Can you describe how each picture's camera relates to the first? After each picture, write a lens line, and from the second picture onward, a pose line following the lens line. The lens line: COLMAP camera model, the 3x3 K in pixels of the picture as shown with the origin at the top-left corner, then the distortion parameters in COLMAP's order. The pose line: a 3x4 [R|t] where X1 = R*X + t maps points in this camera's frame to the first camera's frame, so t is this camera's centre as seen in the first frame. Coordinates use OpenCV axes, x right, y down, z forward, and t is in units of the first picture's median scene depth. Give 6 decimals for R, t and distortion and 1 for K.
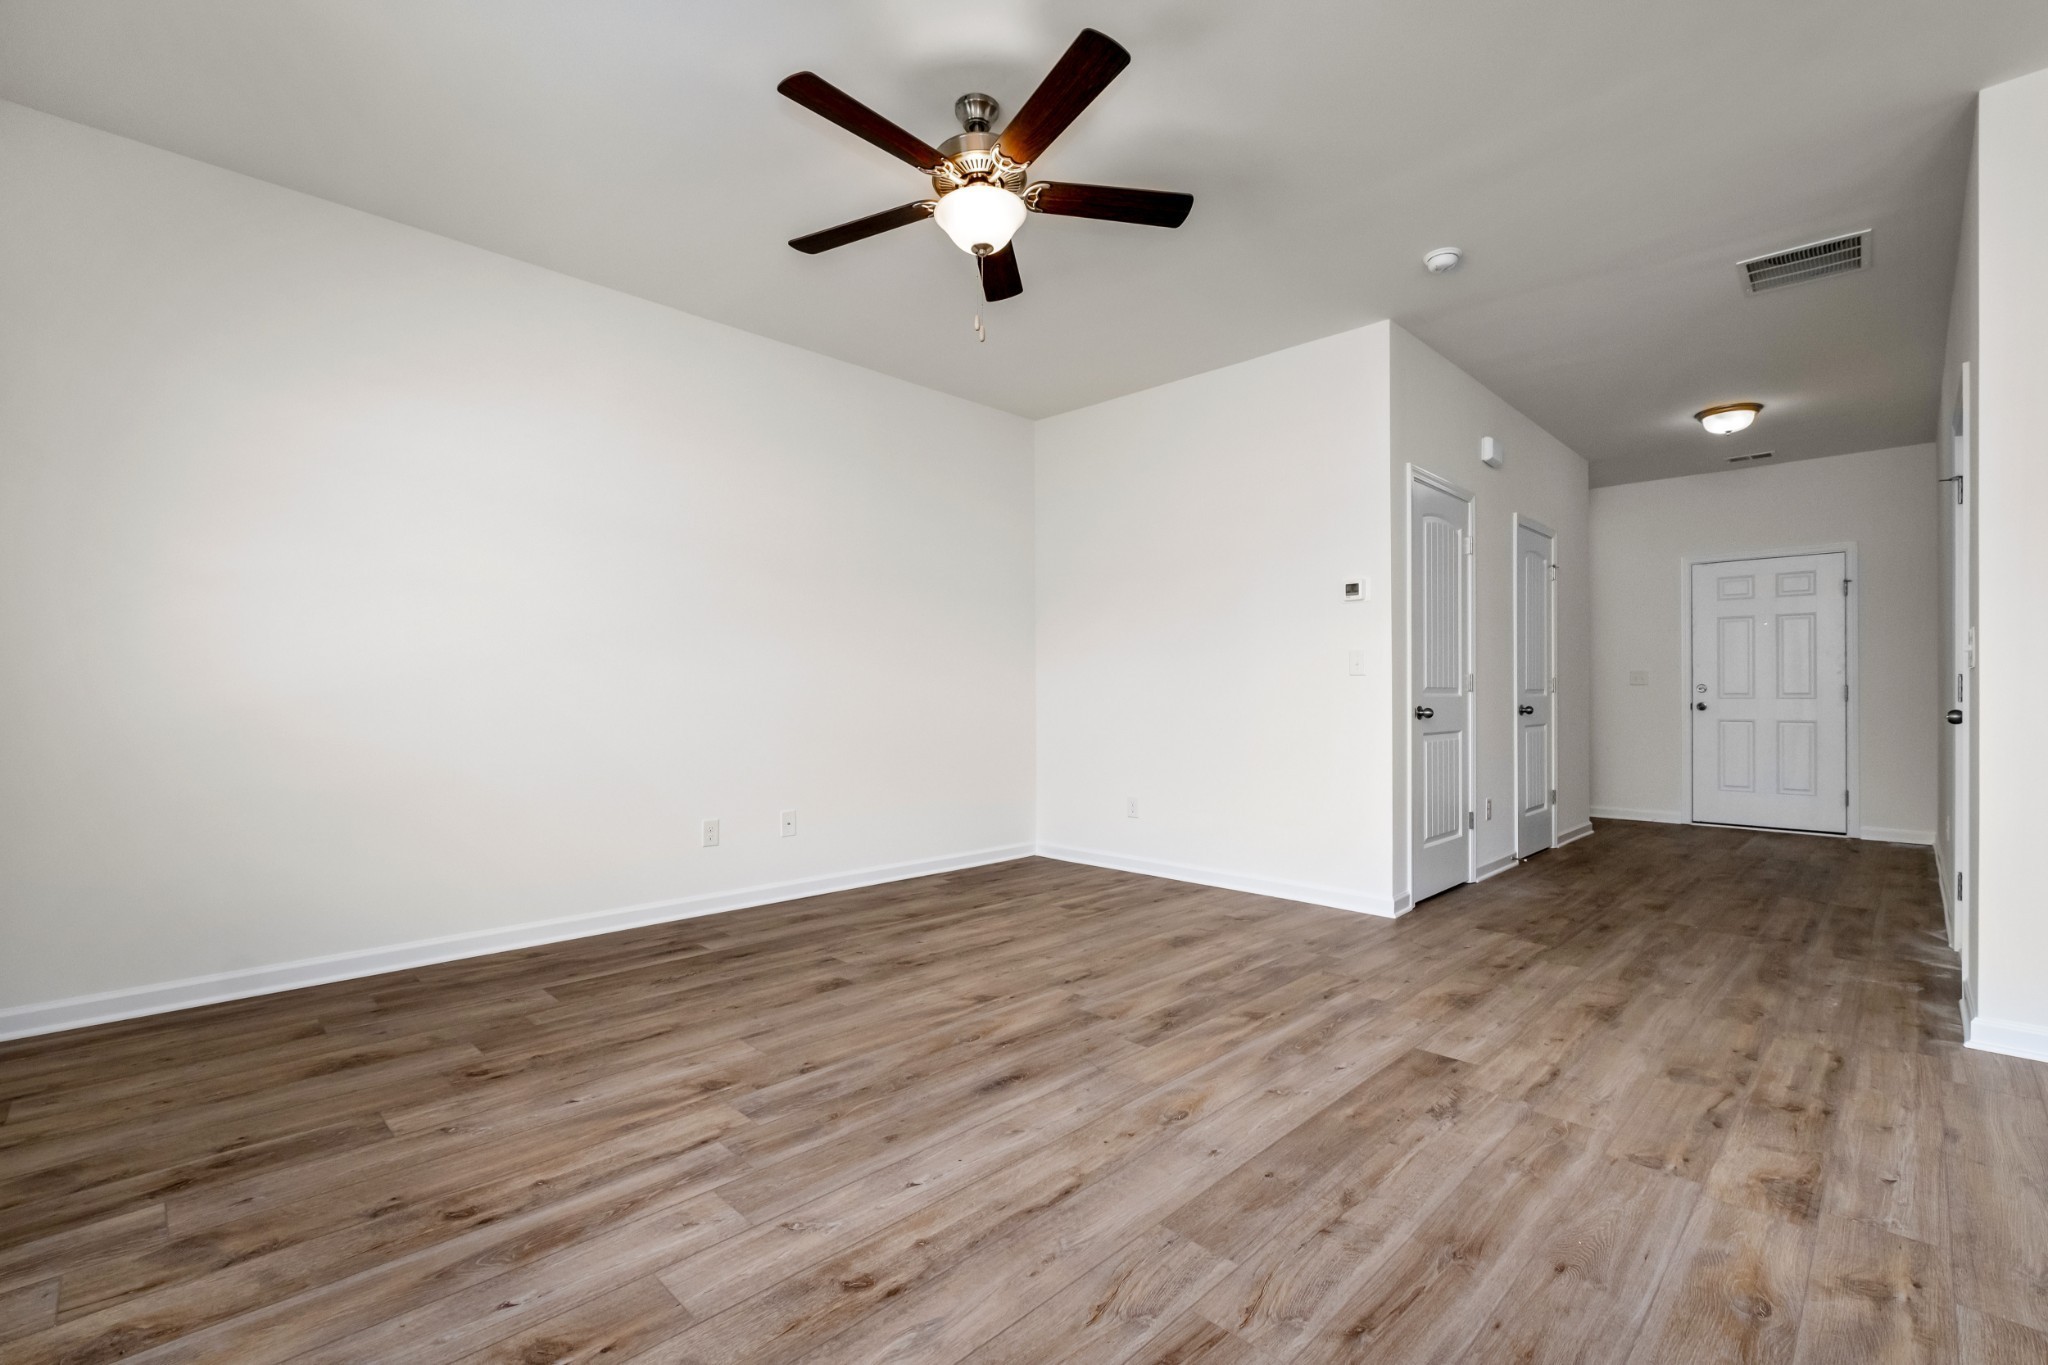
lens RADIAL K [[896.1, 0, 1004.1], [0, 896.1, 696.3], [0, 0, 1]] dist [-0.006645, 0.000946]
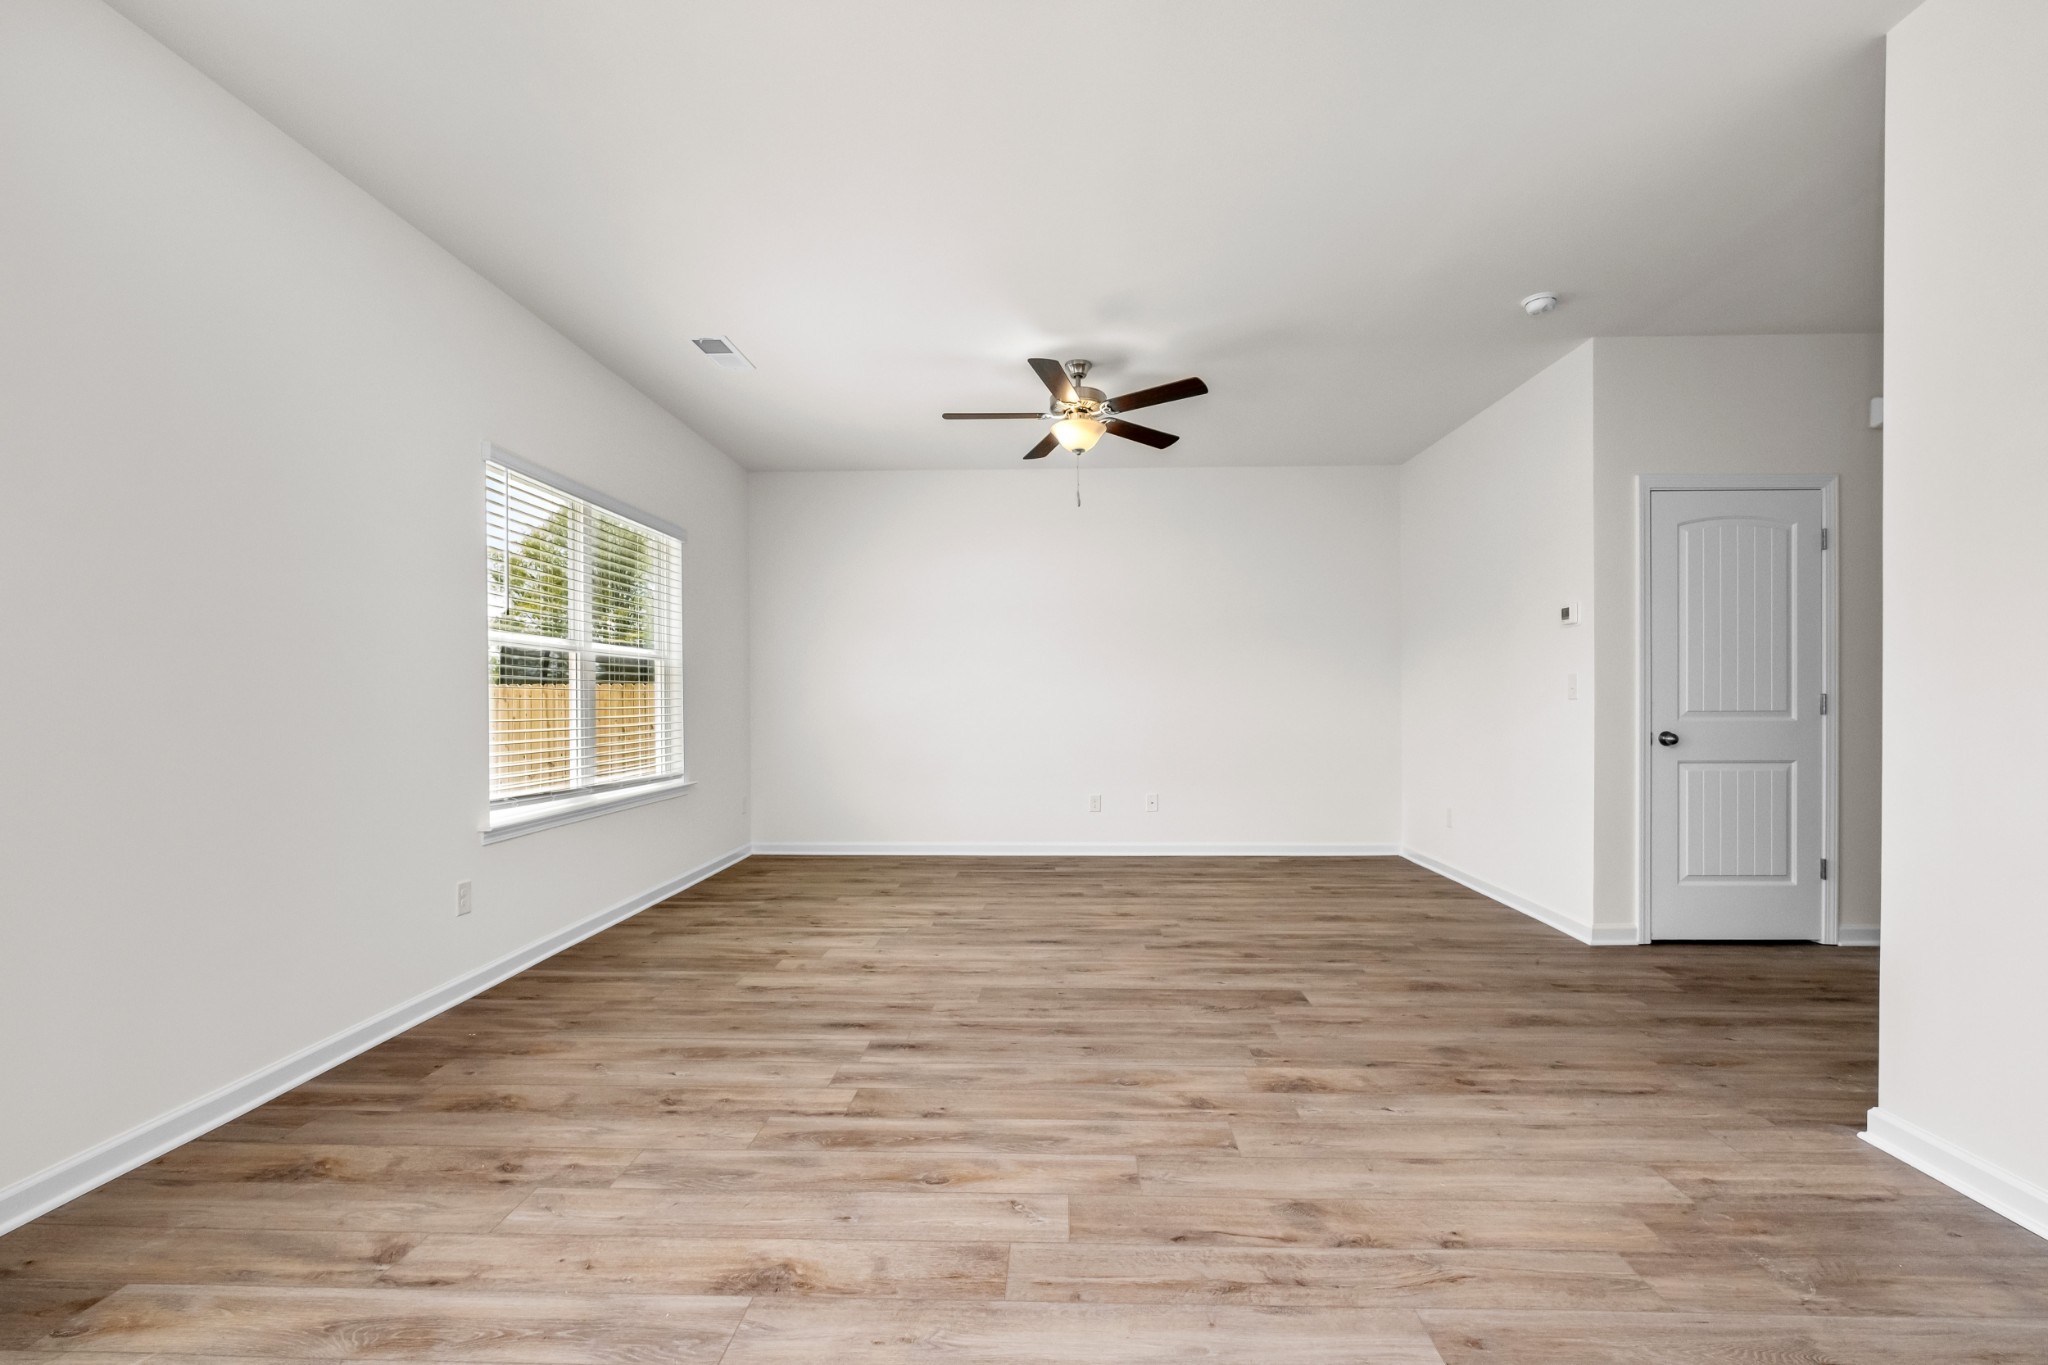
lens RADIAL K [[896.1, 0, 1036.9], [0, 896.1, 712.1], [0, 0, 1]] dist [-0.006645, 0.000946]
pose [[0.680773, 0.007967, -0.732451, 1.152214], [0.004788, 0.999871, 0.015326, -0.044055], [0.732479, -0.013941, 0.680647, -0.188671]]
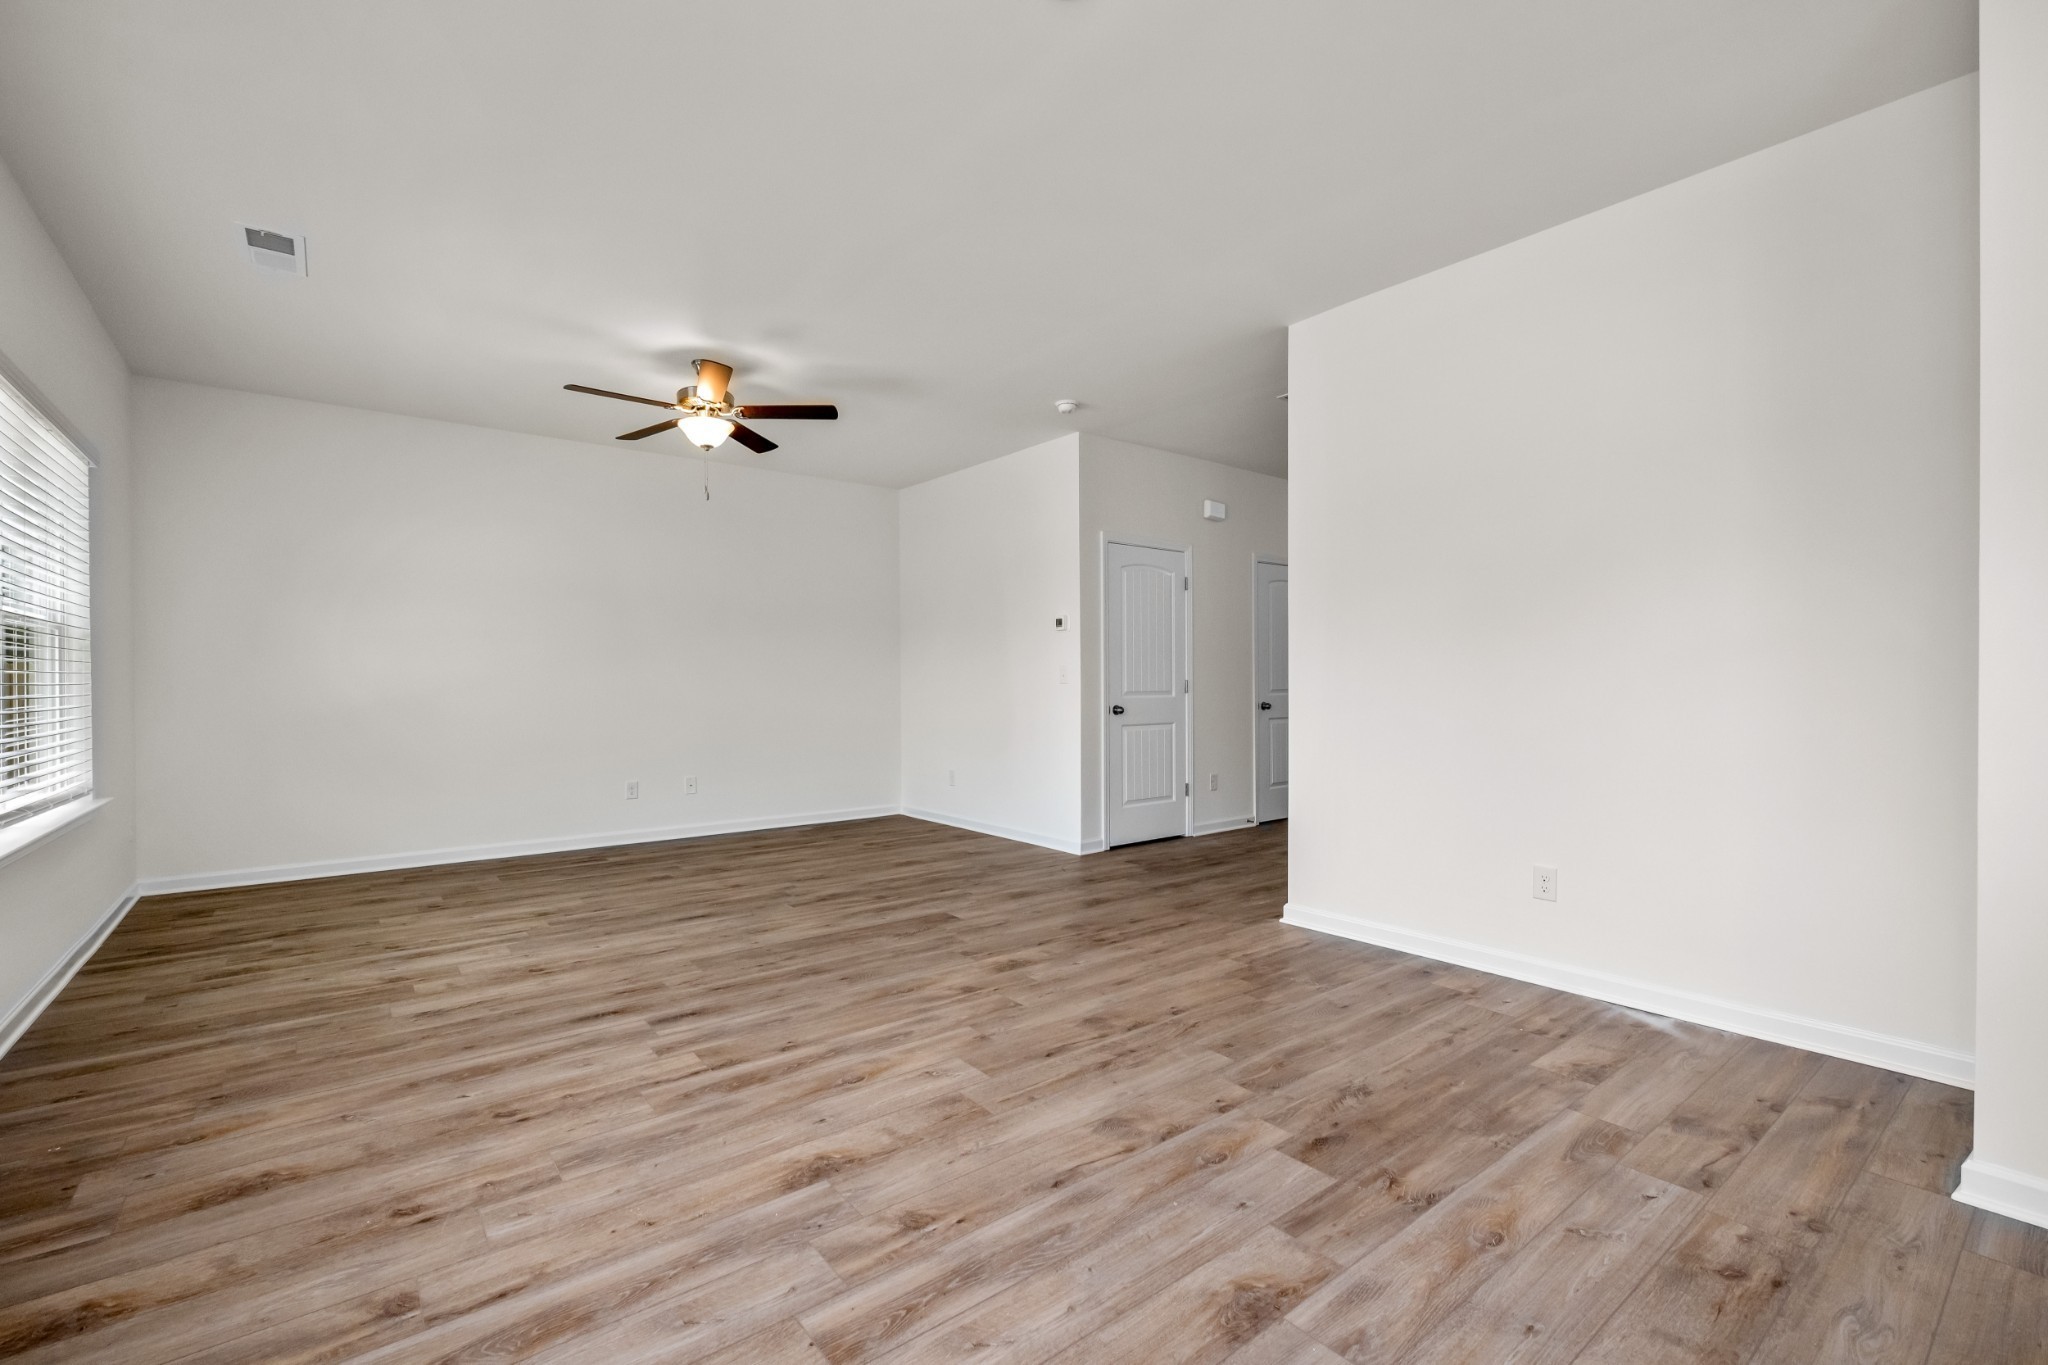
lens RADIAL K [[896.1, 0, 1019.1], [0, 896.1, 697.3], [0, 0, 1]] dist [-0.006645, 0.000946]
pose [[0.992448, -0.002069, -0.122653, 0.798761], [0.004283, 0.999833, 0.017793, -0.044557], [0.122595, -0.018184, 0.992290, -0.656421]]
